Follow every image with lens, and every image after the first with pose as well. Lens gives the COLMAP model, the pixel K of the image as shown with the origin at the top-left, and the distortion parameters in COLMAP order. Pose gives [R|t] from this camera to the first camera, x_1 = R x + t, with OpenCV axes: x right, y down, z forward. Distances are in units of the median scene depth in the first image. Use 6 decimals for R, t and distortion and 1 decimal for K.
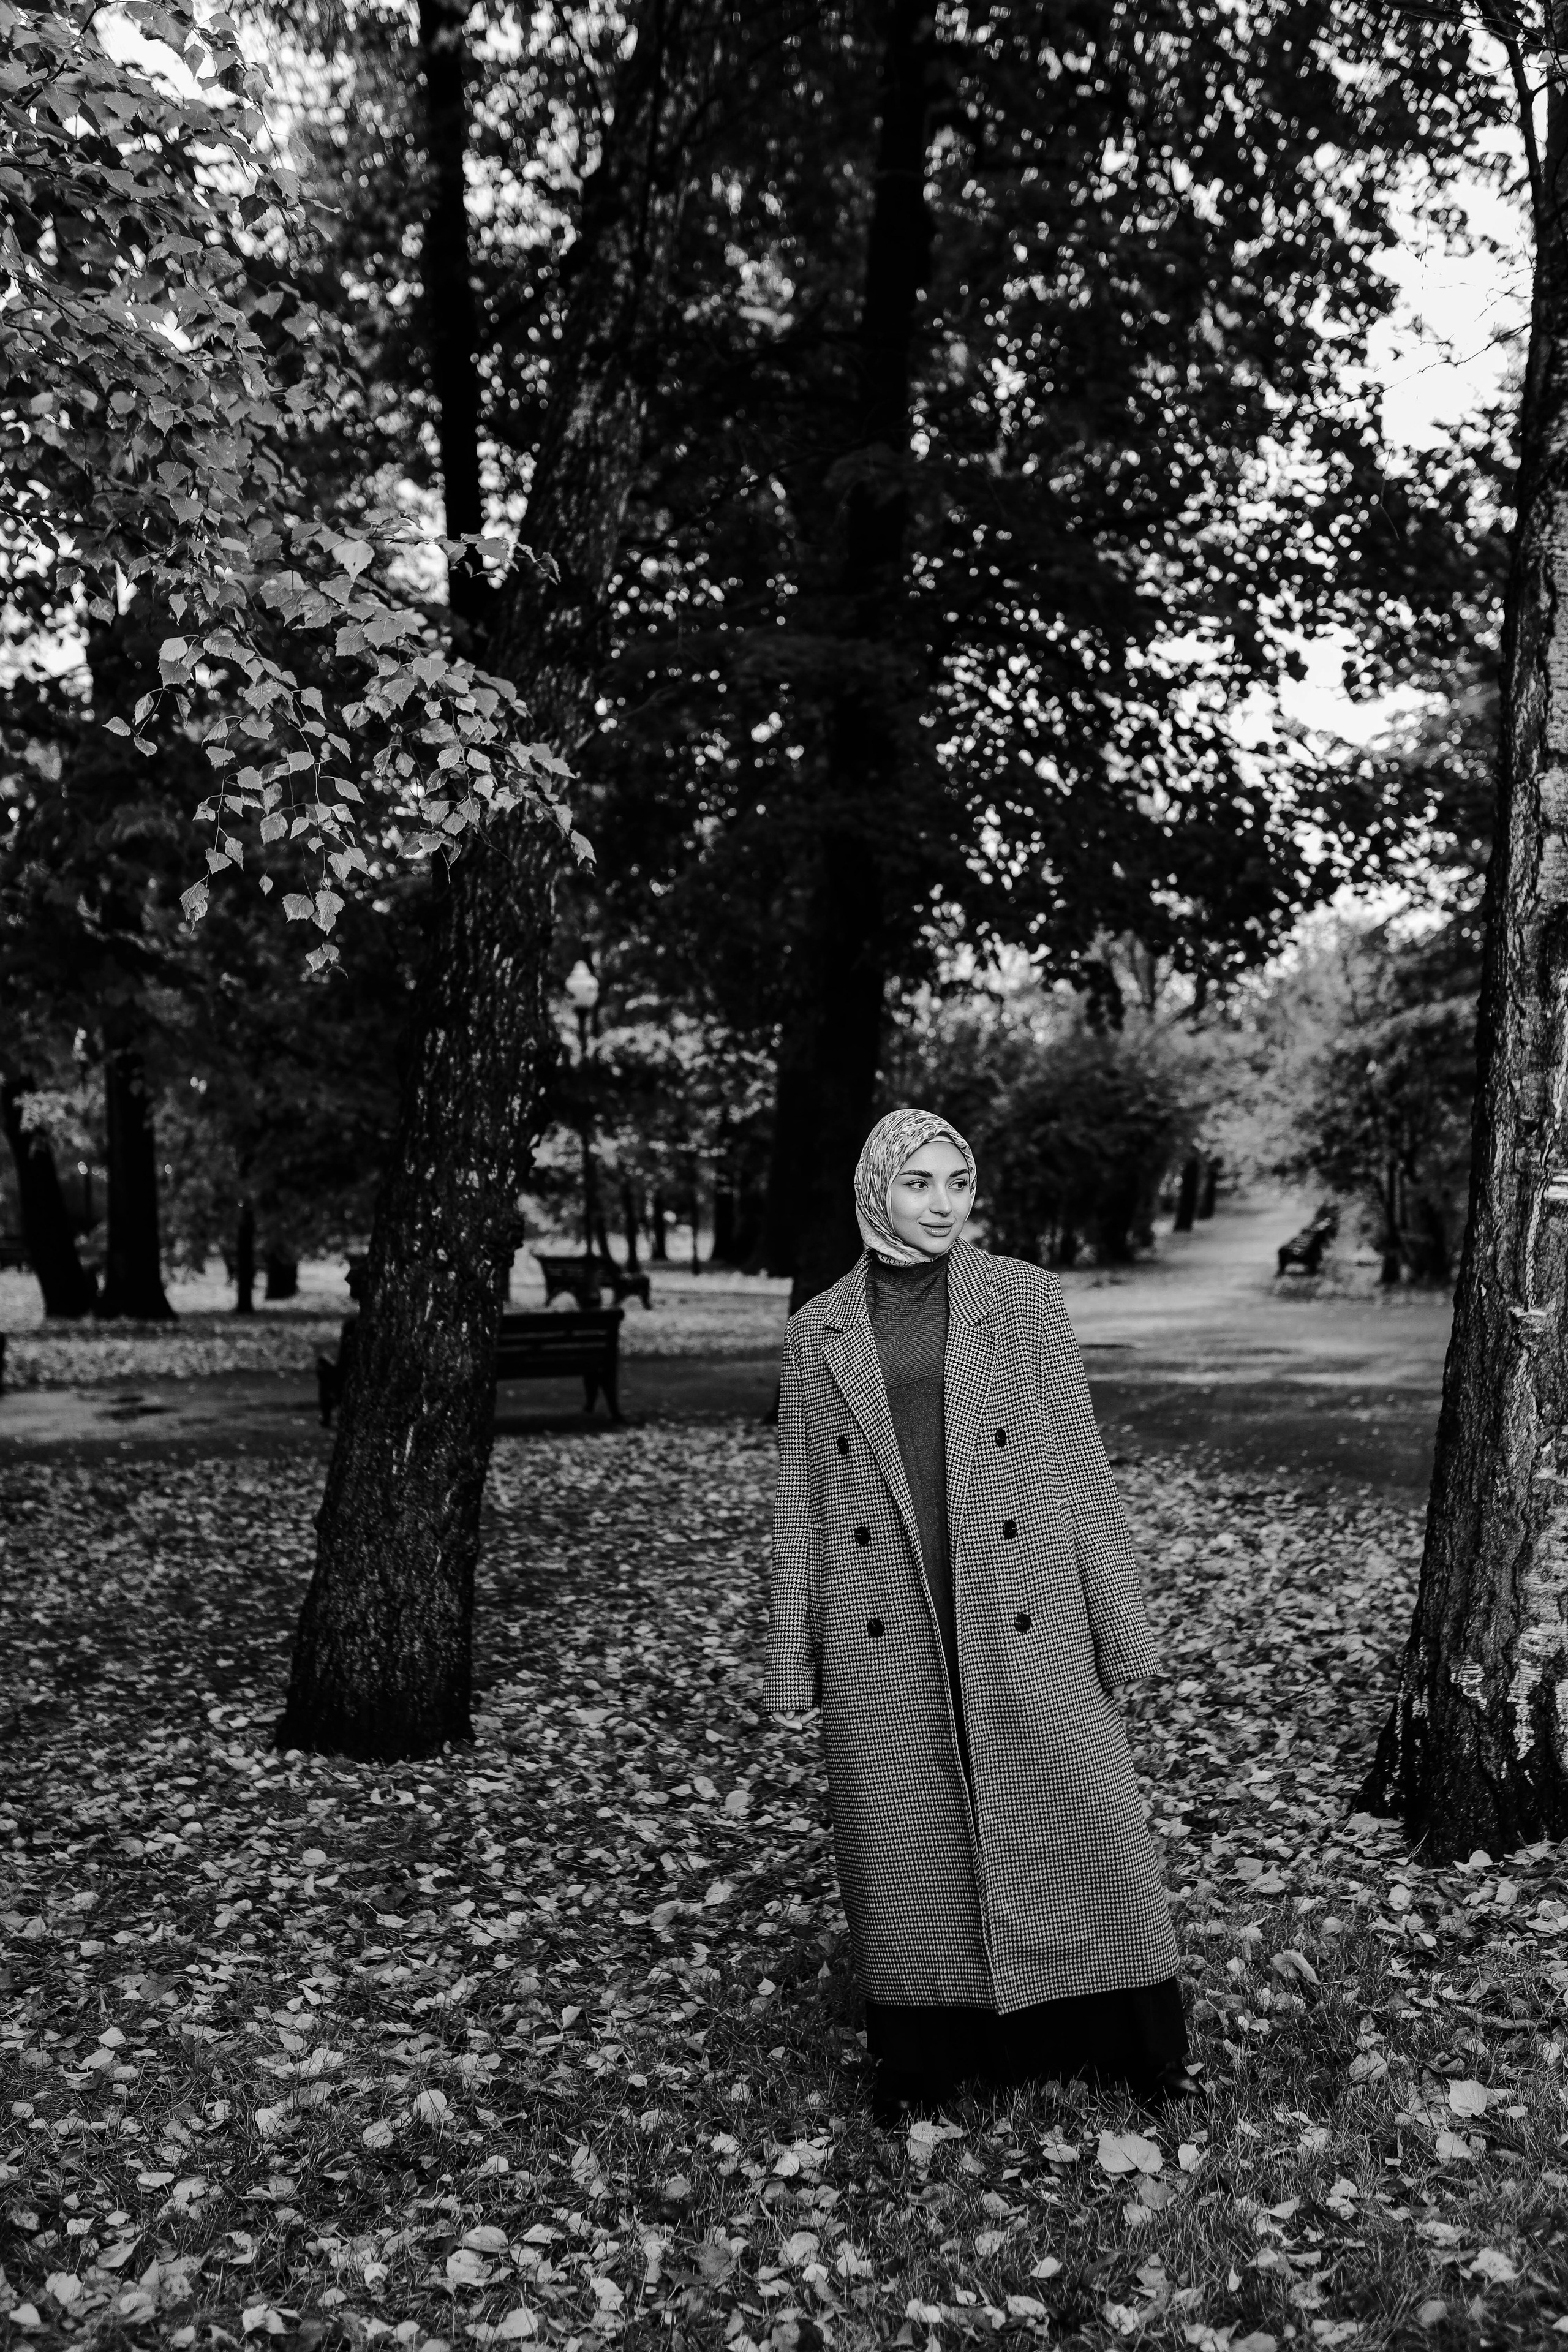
lens RADIAL K [[2271.0, 0, 777.4], [0, 2271.0, 1172.7], [0, 0, 1]] dist [-0.069772, 0.105493]
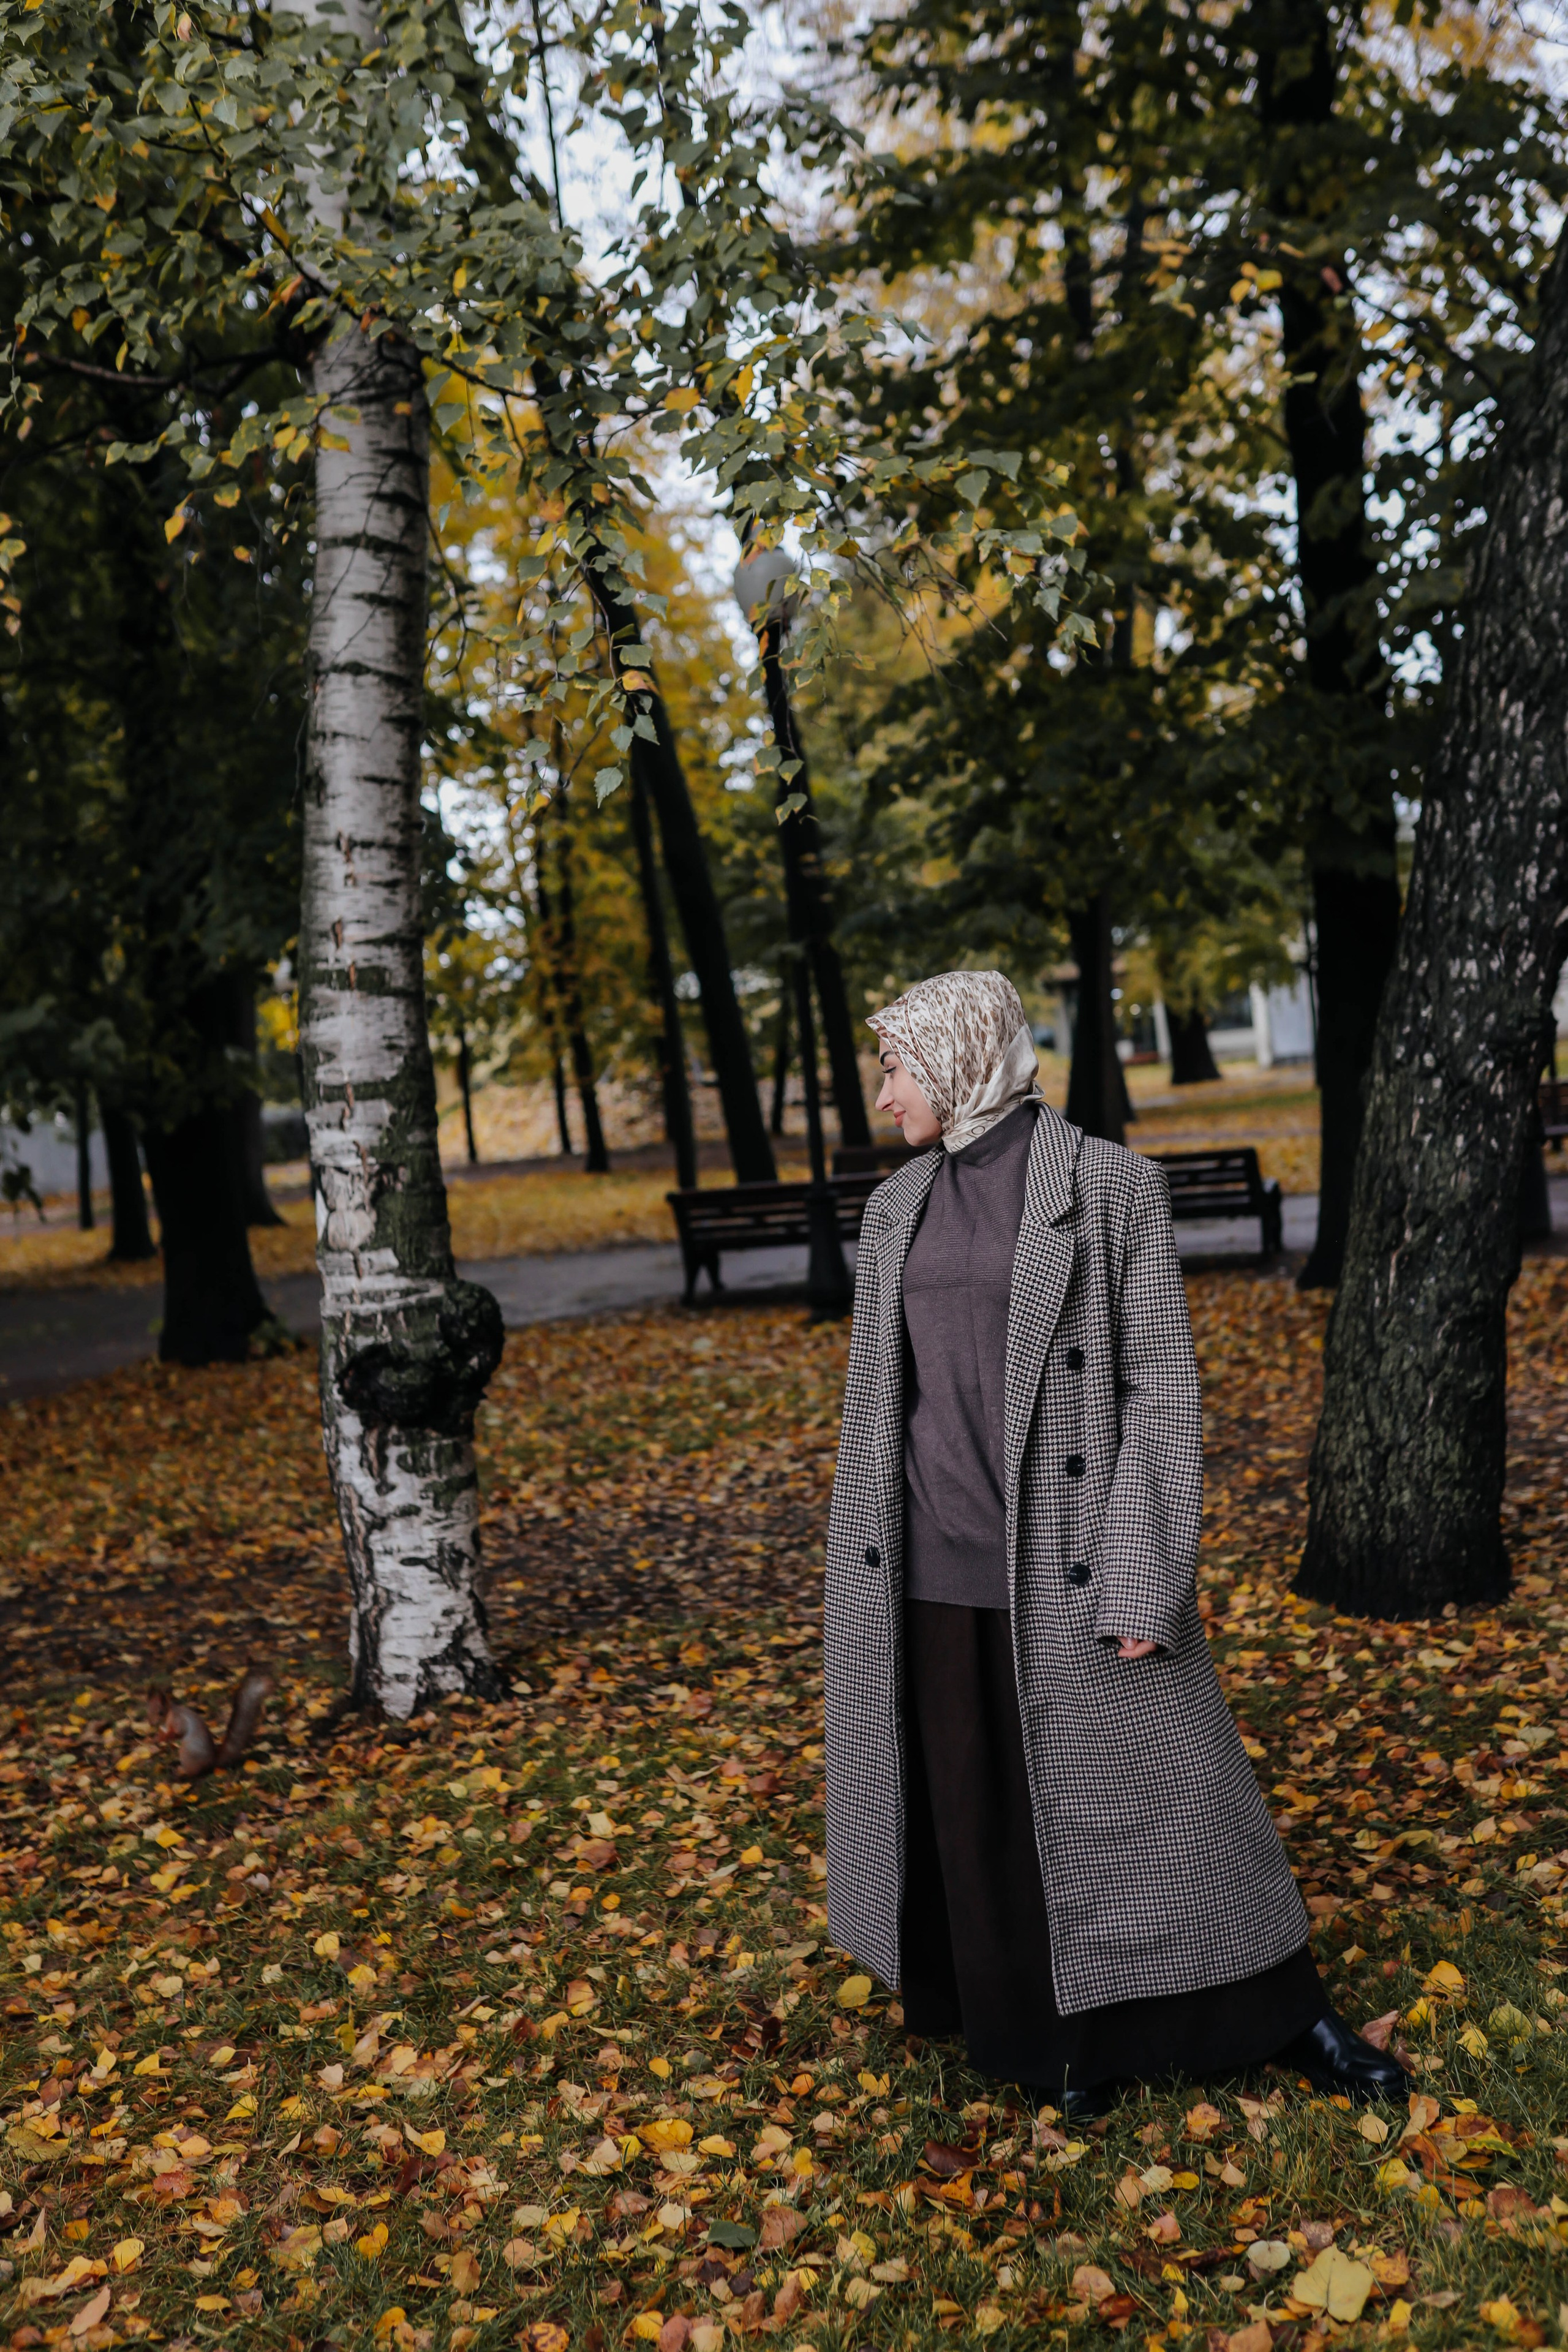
lens RADIAL K [[2260.4, 0, 787.3], [0, 2260.4, 1176.6], [0, 0, 1]] dist [-0.066933, 0.112773]
pose [[0.660738, -0.020654, -0.750332, 0.343535], [0.106052, 0.992163, 0.066077, -0.003256], [0.743087, -0.123234, 0.657750, 0.232108]]
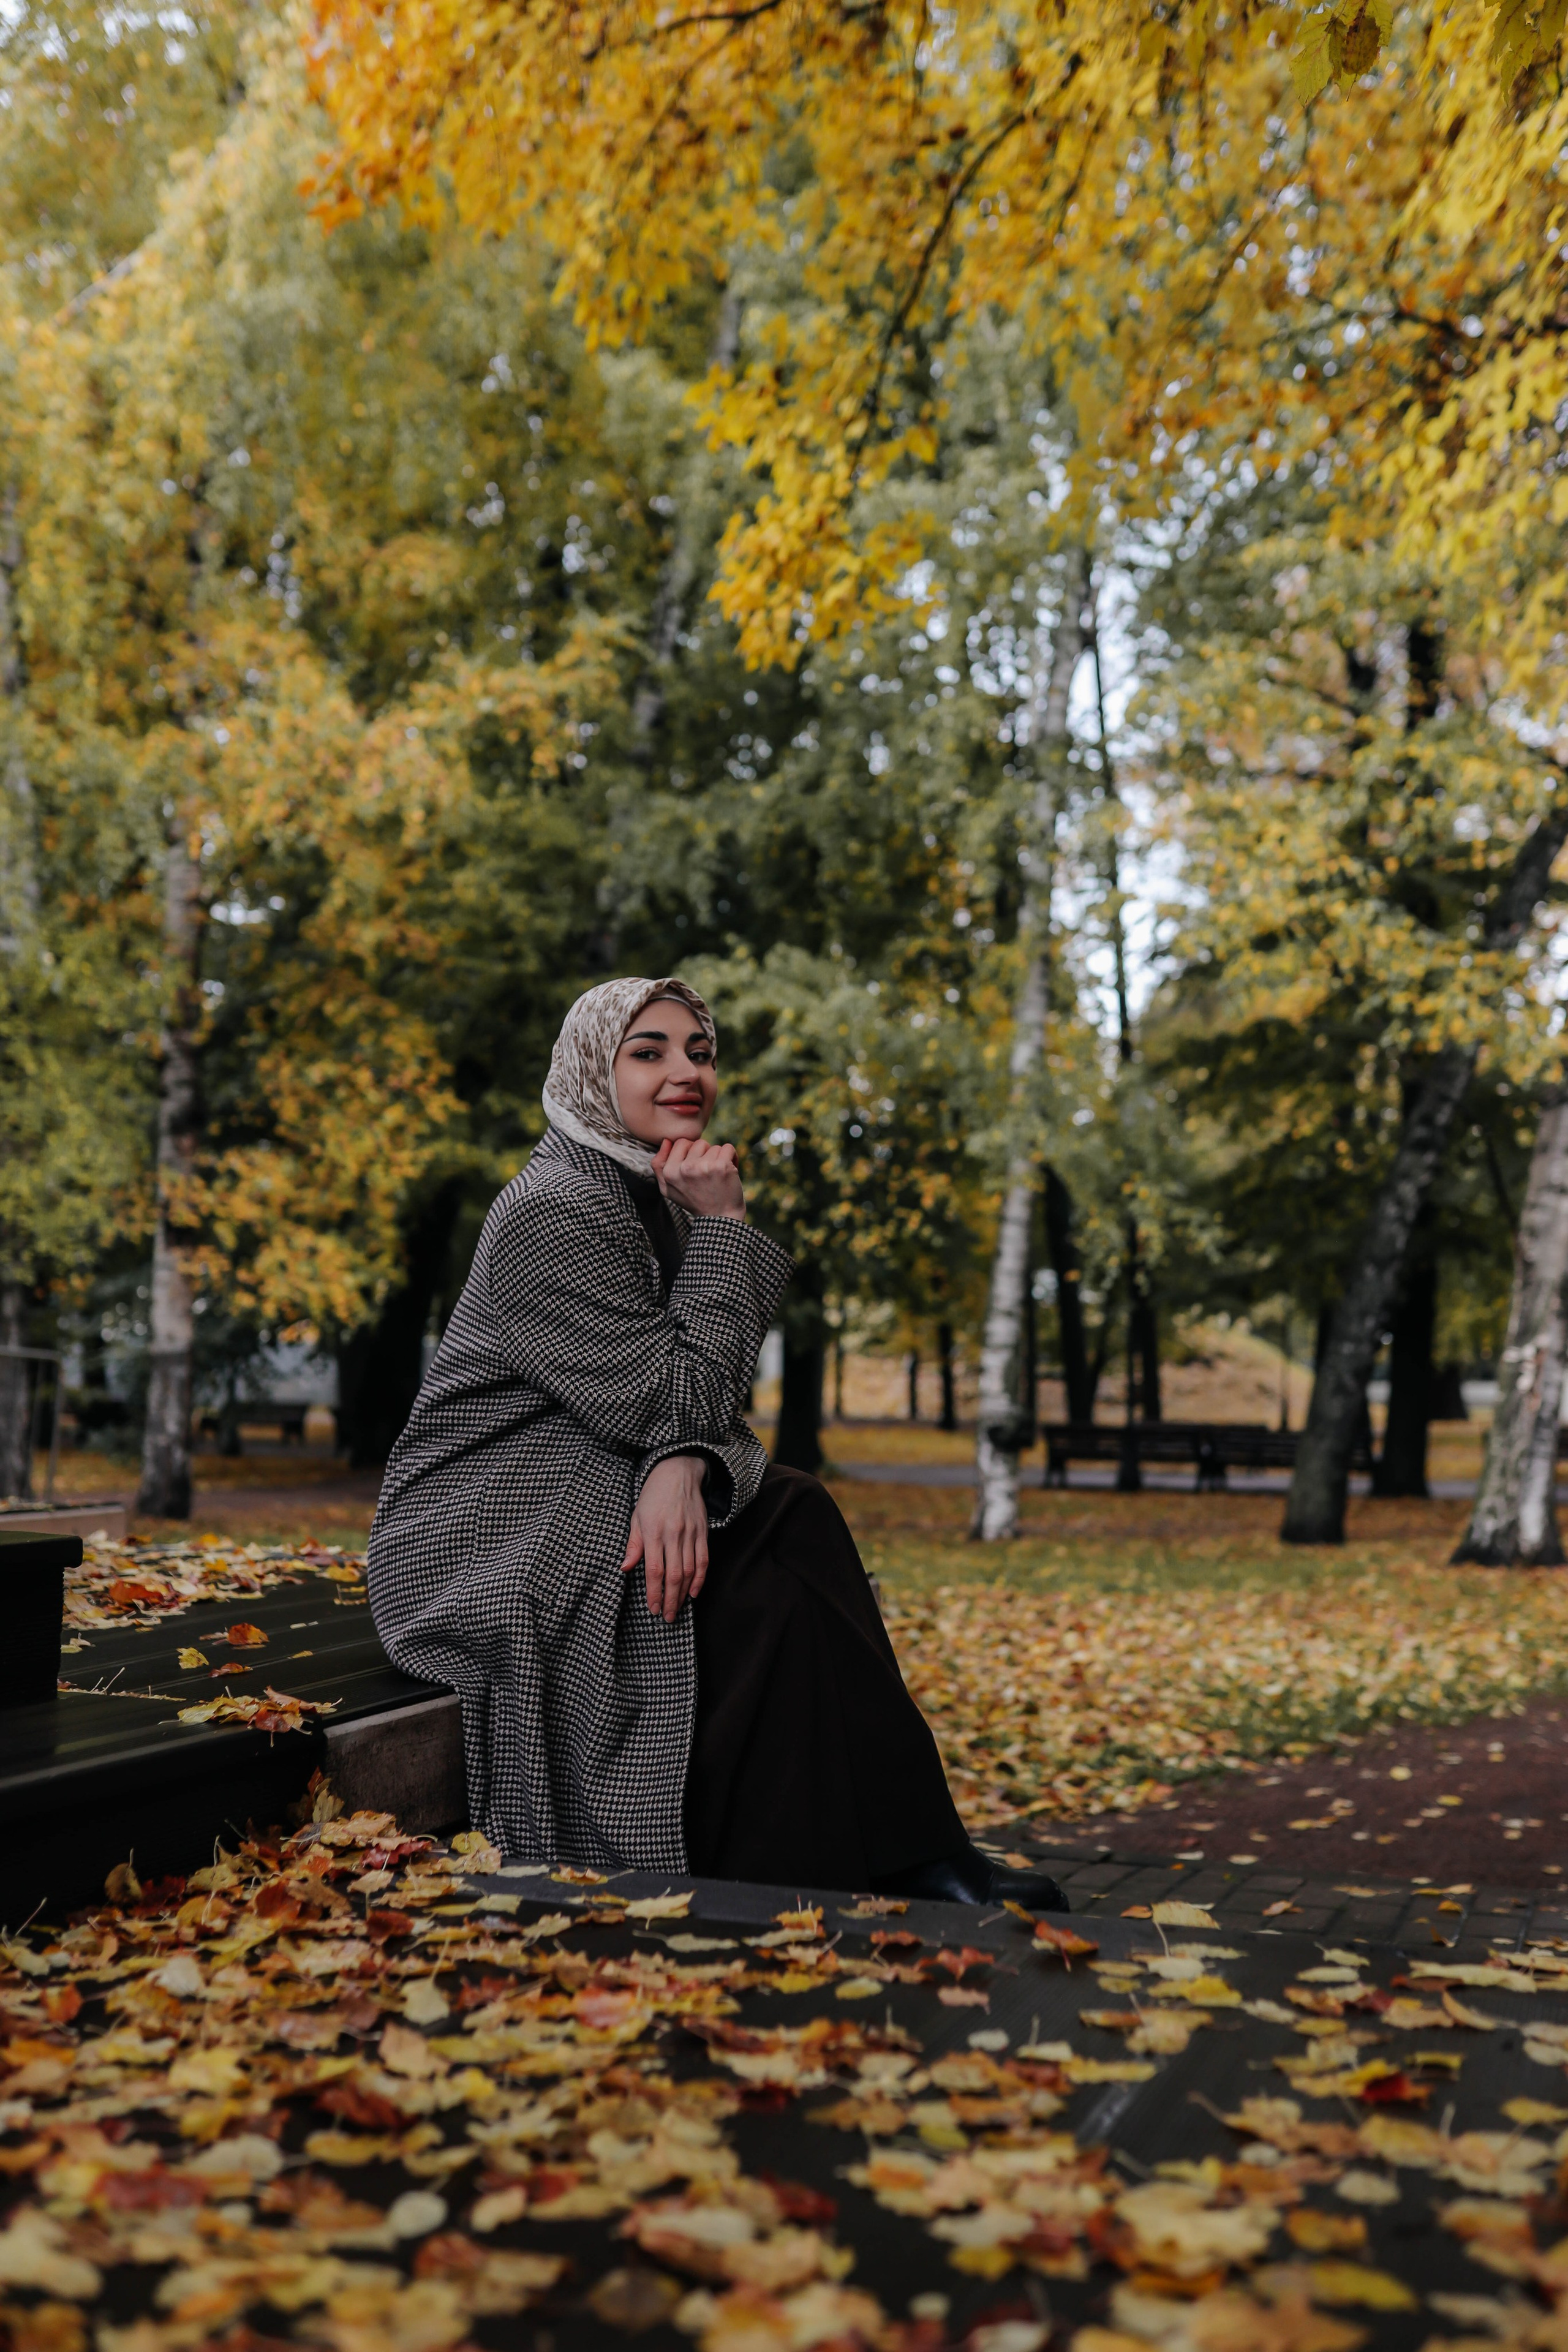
lens RADIAL K [[2271.0, 0, 777.4], [0, 2271.0, 1172.7], [0, 0, 1]] dist [-0.069772, 0.105493]
pose [[0.551513, -0.052674, -0.832502, 1.836673], [-0.009743, 0.997529, -0.069570, -0.011873], [0.834109, 0.046480, 0.549637, -1.144046]]
